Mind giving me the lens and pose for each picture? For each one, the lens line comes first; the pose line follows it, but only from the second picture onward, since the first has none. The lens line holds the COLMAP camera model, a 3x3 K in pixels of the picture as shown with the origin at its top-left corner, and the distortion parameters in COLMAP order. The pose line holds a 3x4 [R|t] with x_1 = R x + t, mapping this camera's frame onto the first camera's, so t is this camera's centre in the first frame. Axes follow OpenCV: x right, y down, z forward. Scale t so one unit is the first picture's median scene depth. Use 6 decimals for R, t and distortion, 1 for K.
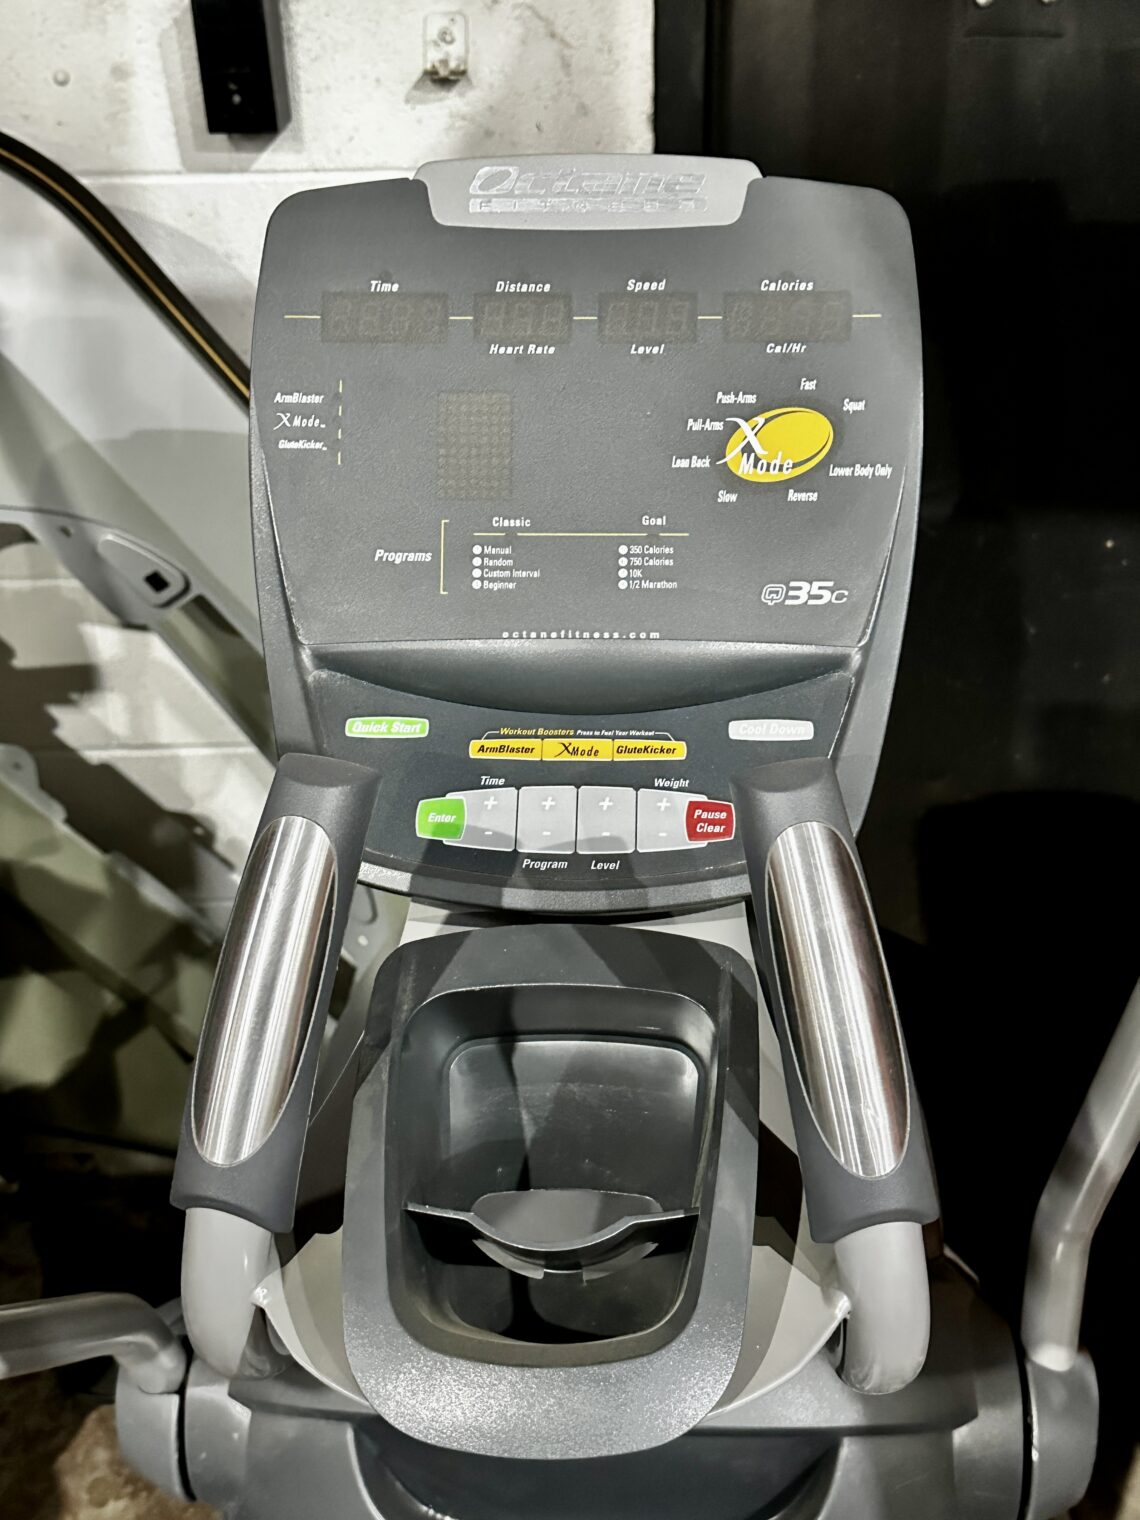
lens RADIAL K [[1779.1, 0, 569.6], [0, 1779.1, 757.6], [0, 0, 1]] dist [0.108820, 0.000000]
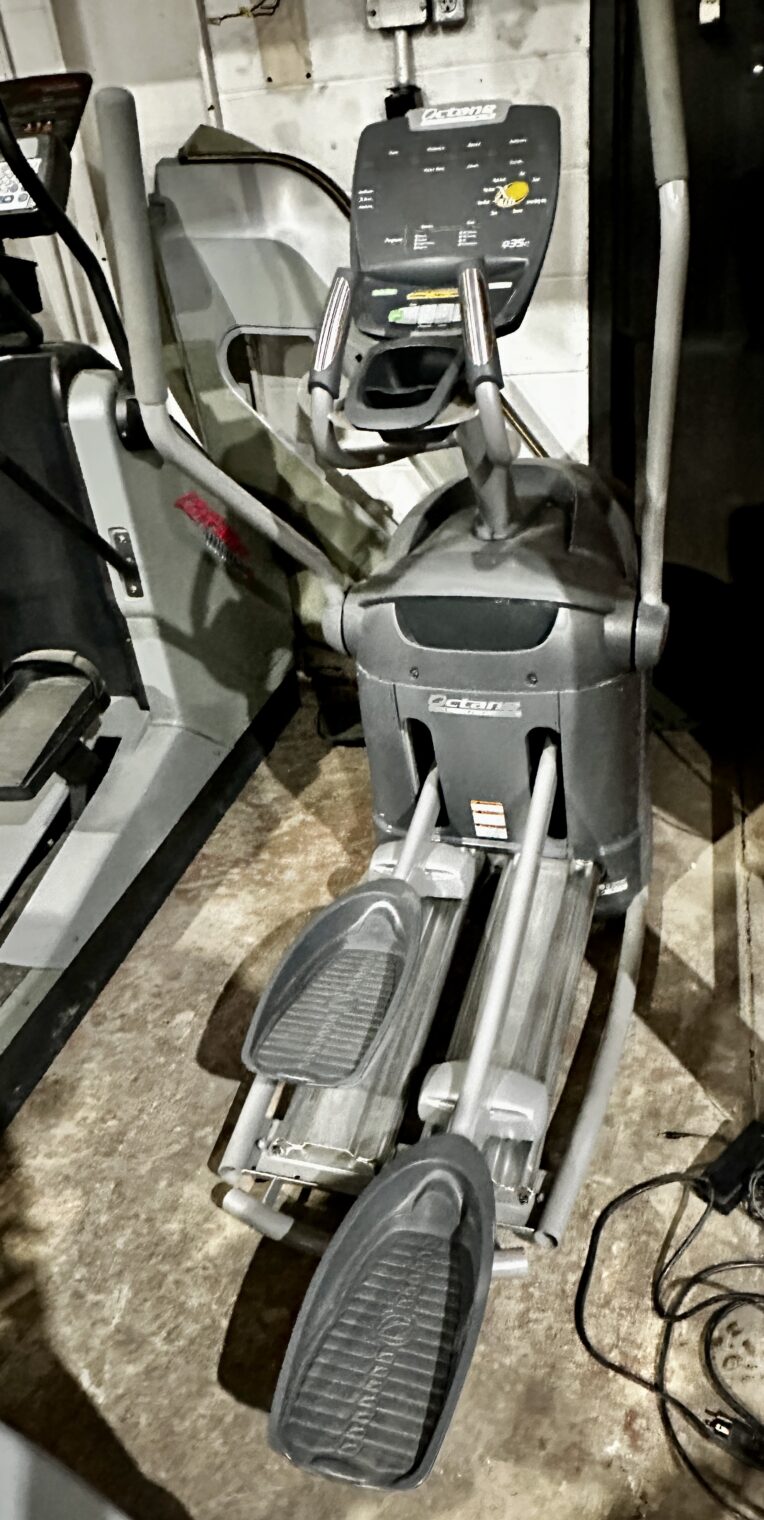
lens RADIAL K [[1021.0, 0, 383.1], [0, 1021.0, 760.4], [0, 0, 1]] dist [0.001349, -0.000275]
pose [[0.965630, 0.076064, -0.248541, 0.416695], [-0.044178, 0.990339, 0.131444, 0.574545], [0.256138, -0.115946, 0.959661, -0.873584]]
